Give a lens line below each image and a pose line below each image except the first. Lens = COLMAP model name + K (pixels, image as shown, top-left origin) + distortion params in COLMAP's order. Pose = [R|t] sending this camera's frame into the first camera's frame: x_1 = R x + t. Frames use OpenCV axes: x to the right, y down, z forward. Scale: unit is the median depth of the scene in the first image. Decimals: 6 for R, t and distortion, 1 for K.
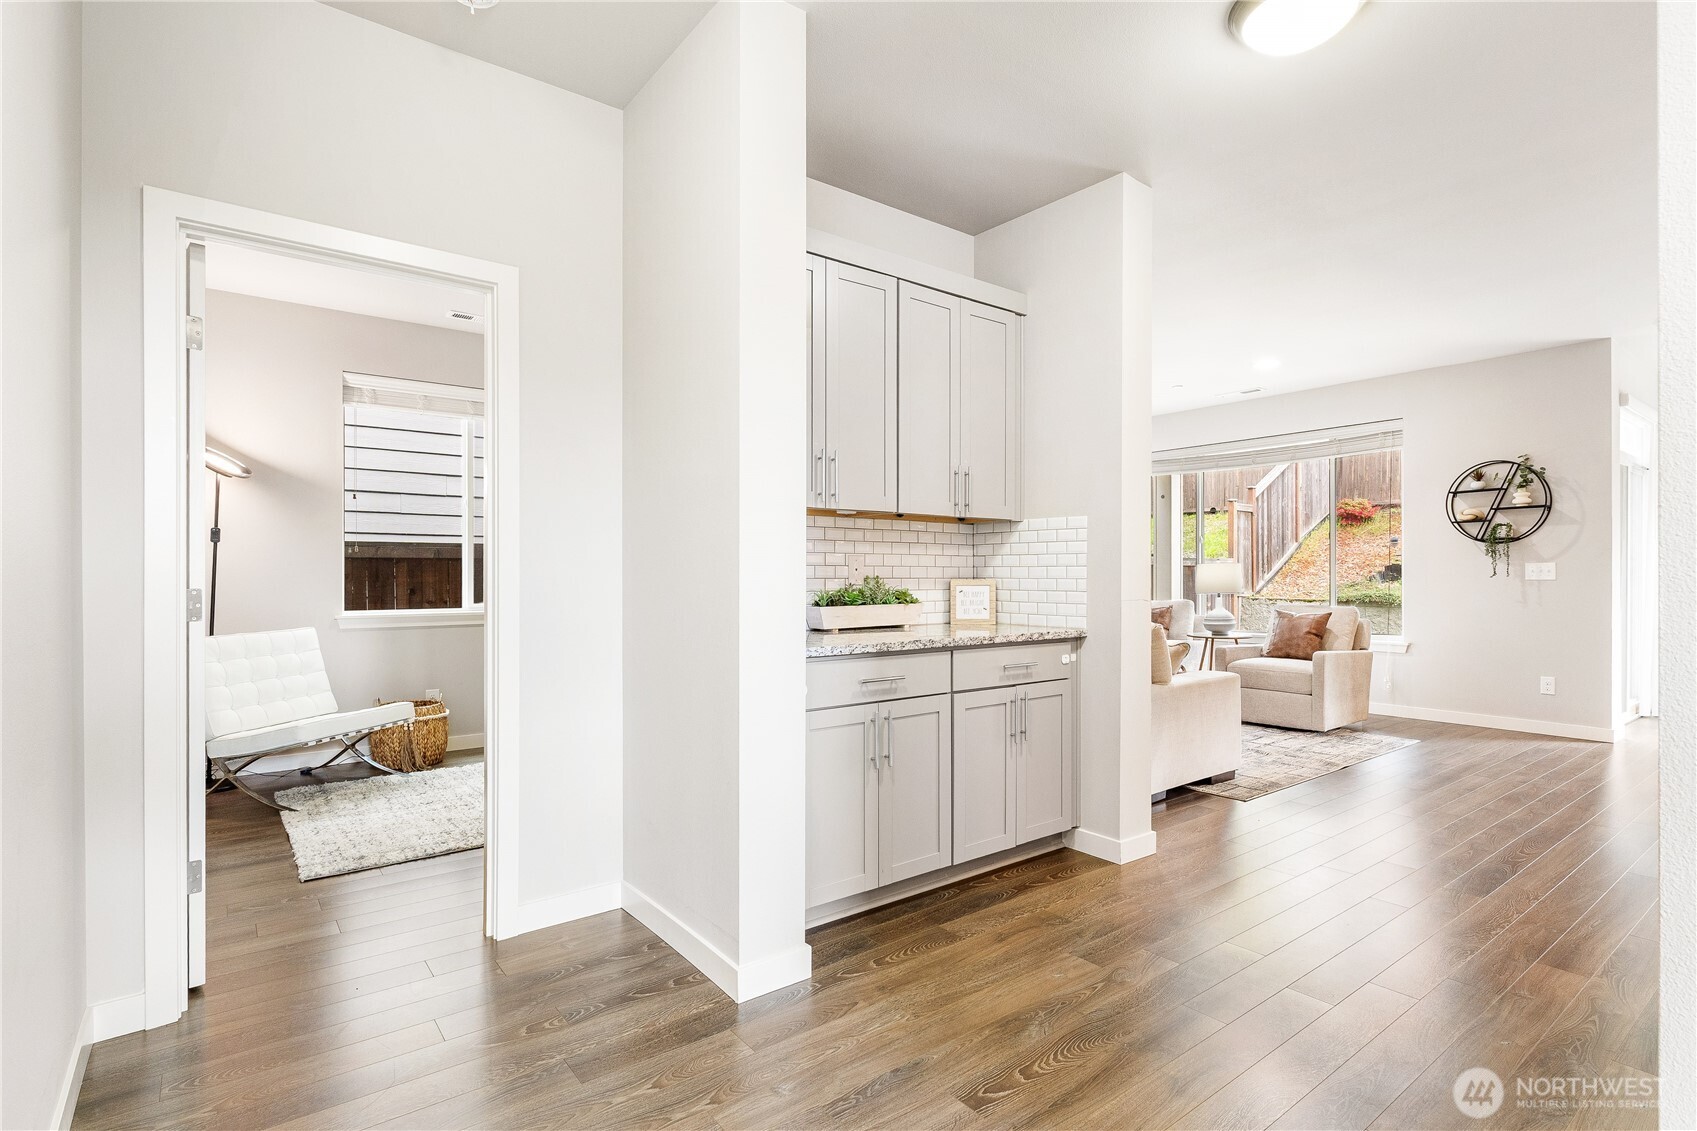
lens RADIAL K [[817.9, 0, 853.3], [0, 817.9, 568.8], [0, 0, 1]] dist [-0.004882, 0.000148]
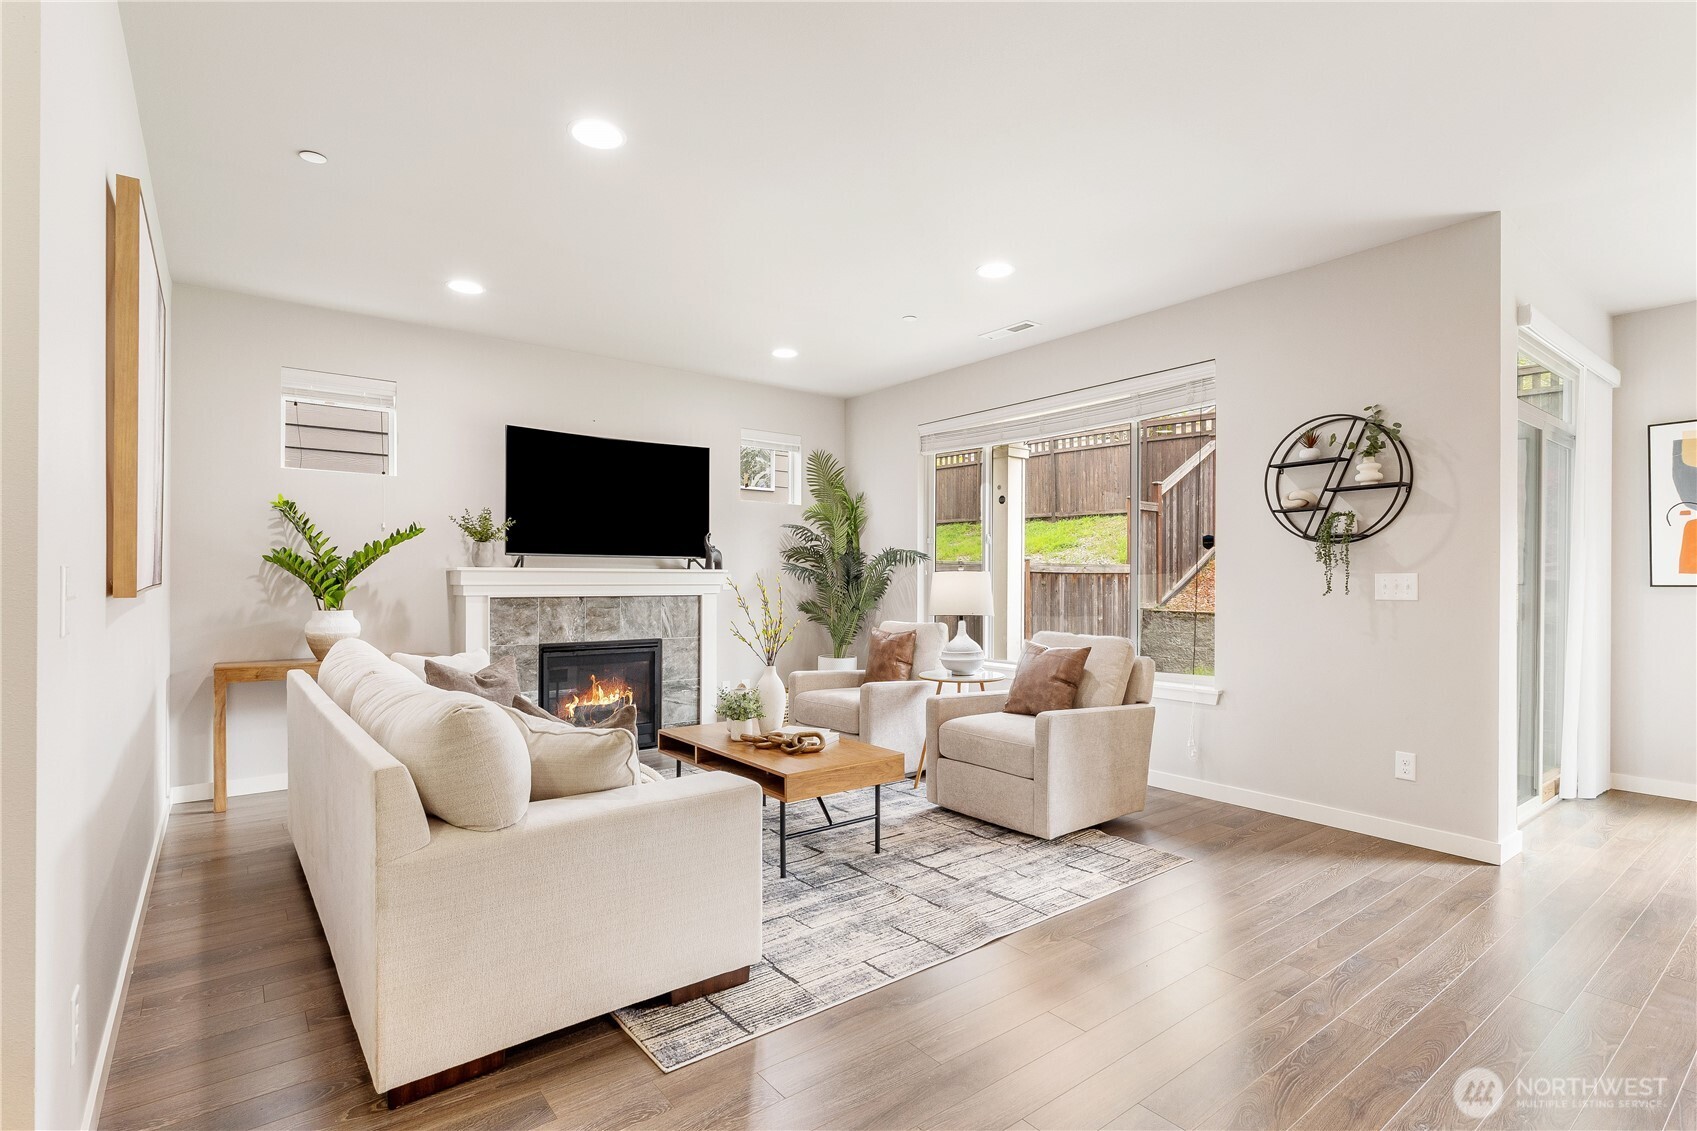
lens RADIAL K [[817.9, 0, 843.8], [0, 817.9, 572.4], [0, 0, 1]] dist [-0.004882, 0.000148]
pose [[0.999944, 0.003967, 0.009858, 0.389284], [-0.003950, 0.999991, -0.001779, -0.004960], [-0.009865, 0.001740, 0.999950, 0.350933]]
